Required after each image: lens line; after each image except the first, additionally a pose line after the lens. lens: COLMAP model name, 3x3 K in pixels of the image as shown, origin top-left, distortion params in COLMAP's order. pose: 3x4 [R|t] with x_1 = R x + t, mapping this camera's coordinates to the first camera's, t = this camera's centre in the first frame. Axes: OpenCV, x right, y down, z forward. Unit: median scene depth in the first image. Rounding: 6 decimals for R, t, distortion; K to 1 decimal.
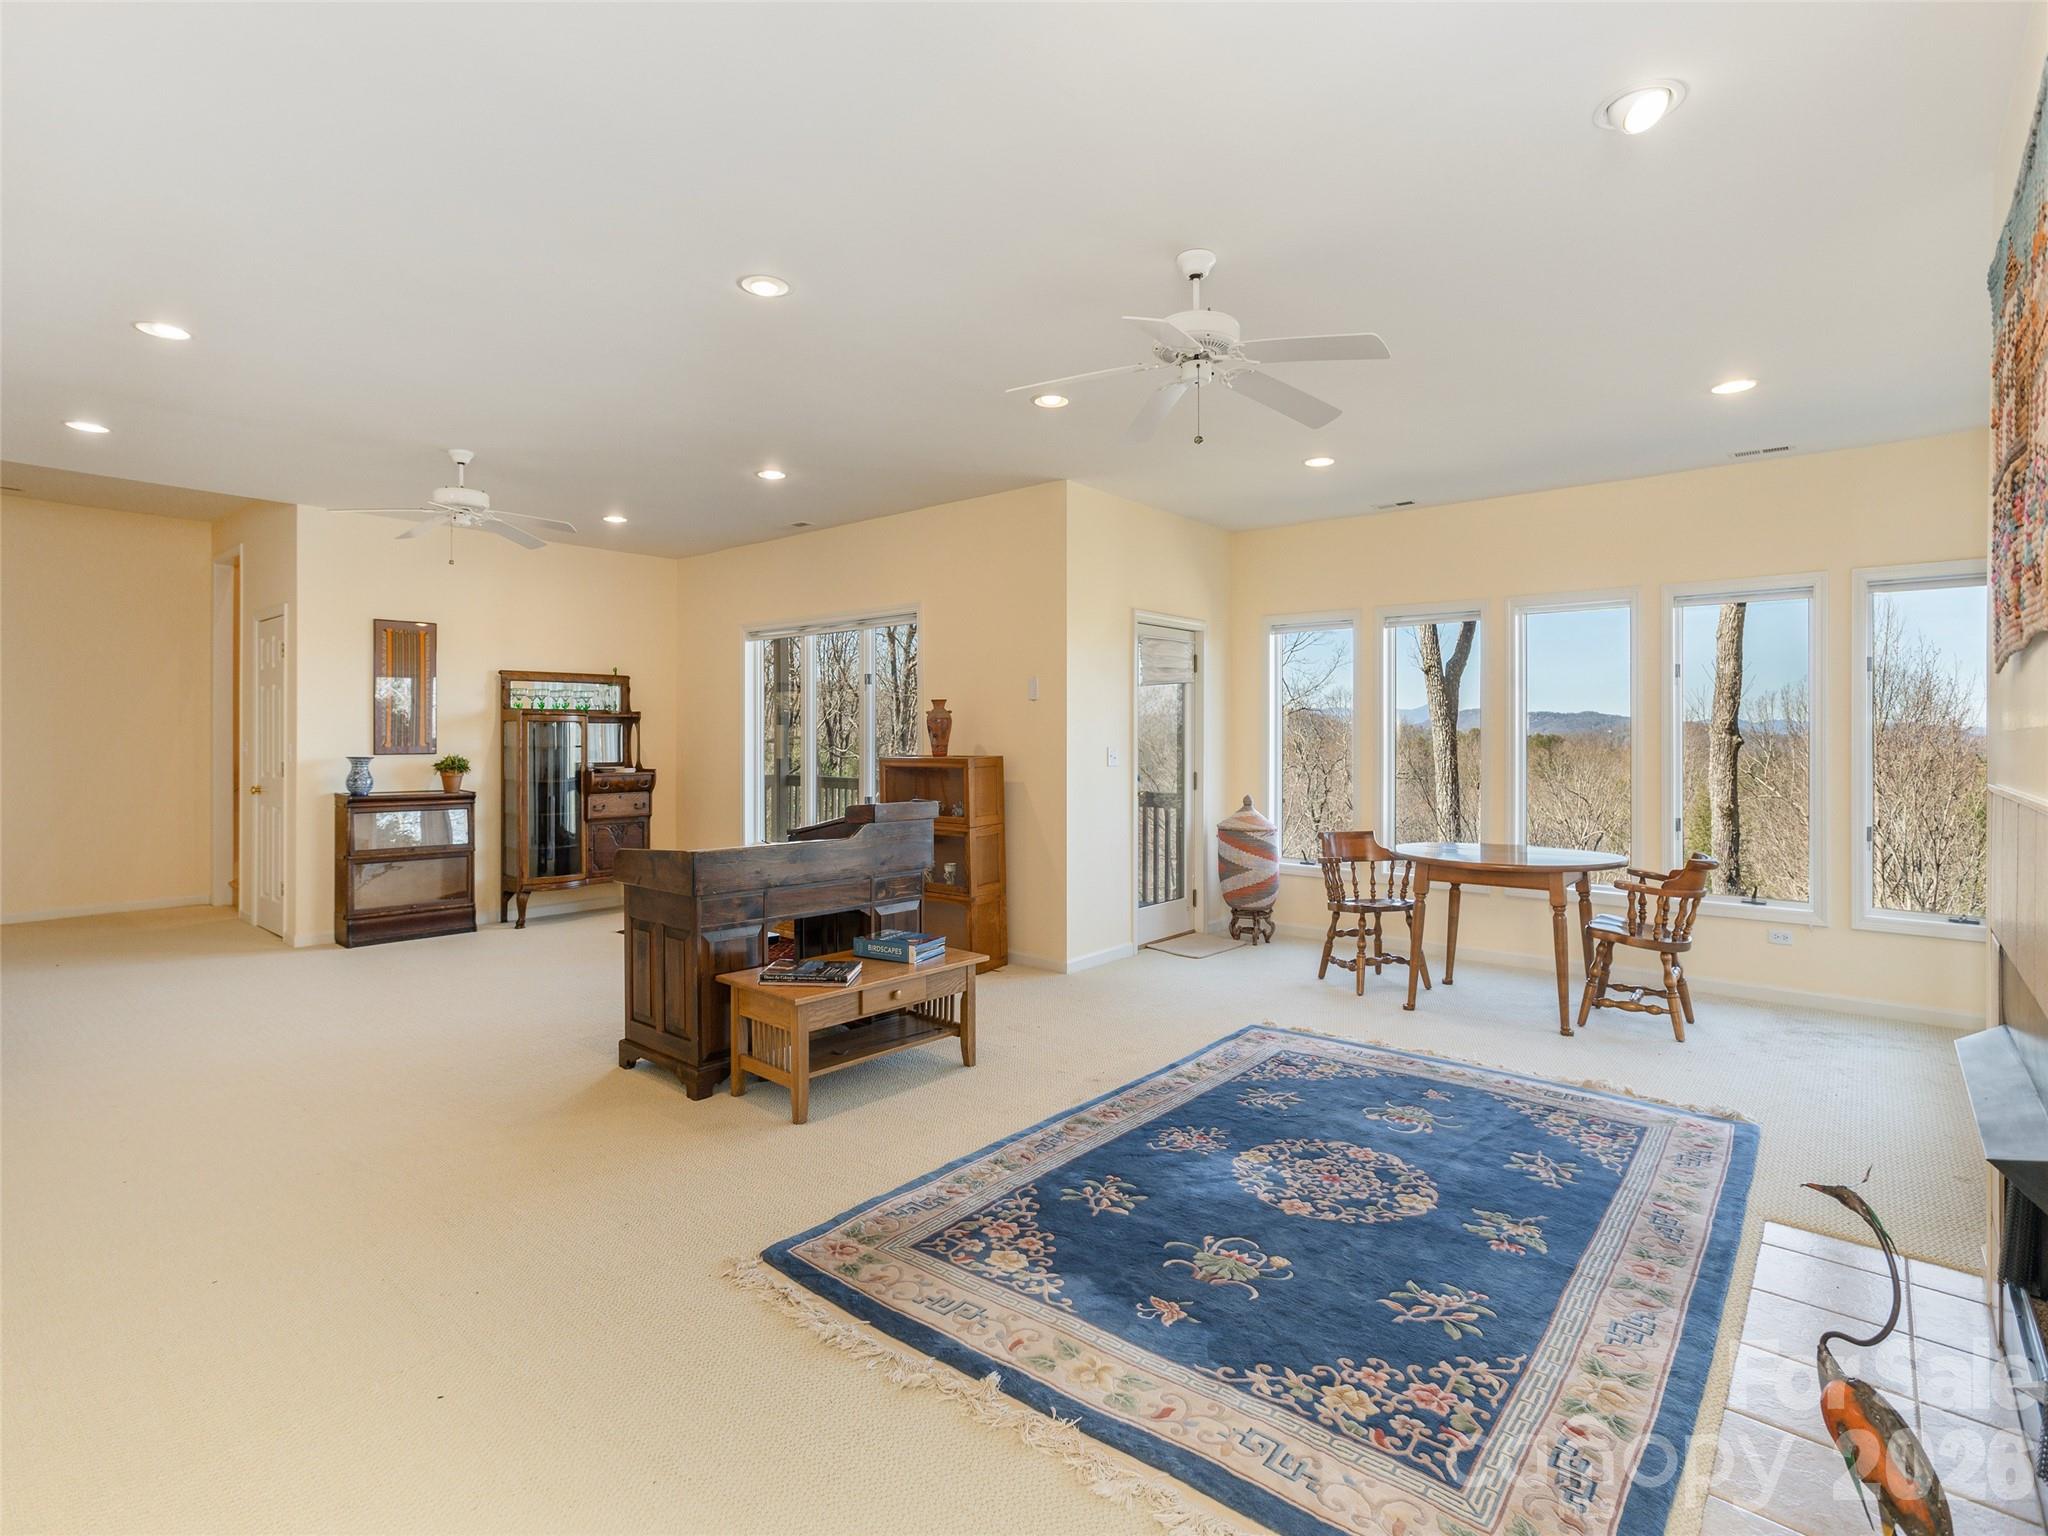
lens RADIAL K [[990.3, 0, 1028.5], [0, 990.3, 754.3], [0, 0, 1]] dist [-0.013253, 0.000349]
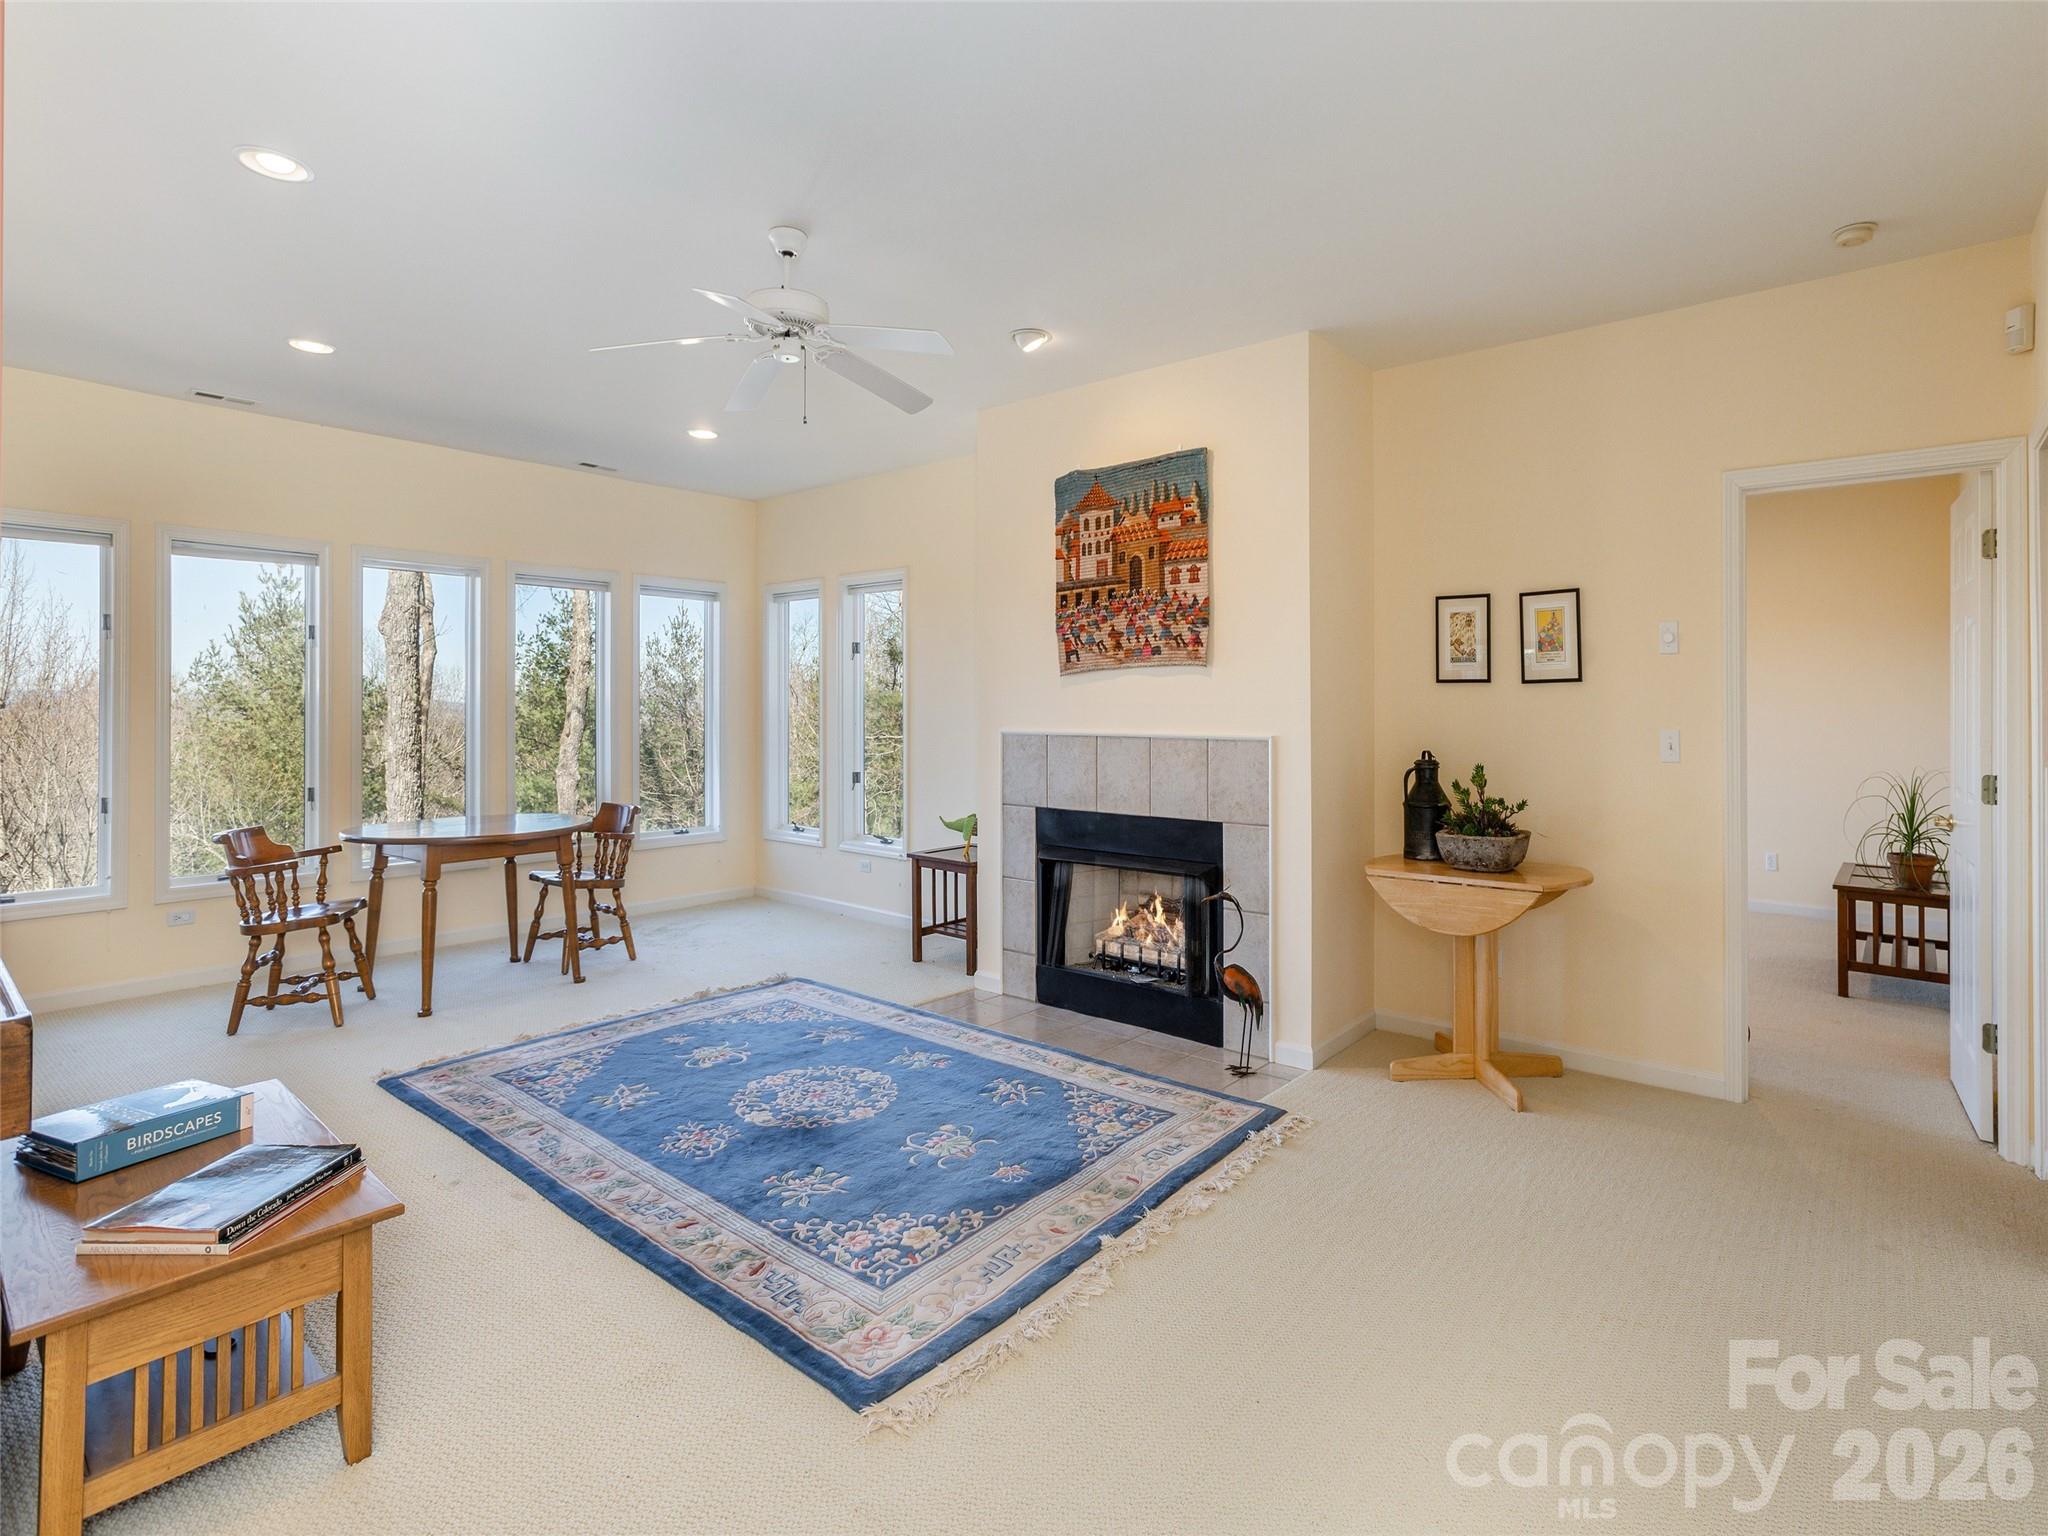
lens RADIAL K [[1021.7, 0, 1105.6], [0, 1021.7, 695.0], [0, 0, 1]] dist [-0.001978, 0.000214]
pose [[-0.033319, 0.009357, 0.999401, -0.907451], [0.010558, 0.999904, -0.009009, -0.016922], [-0.999389, 0.010252, -0.033414, 0.723243]]
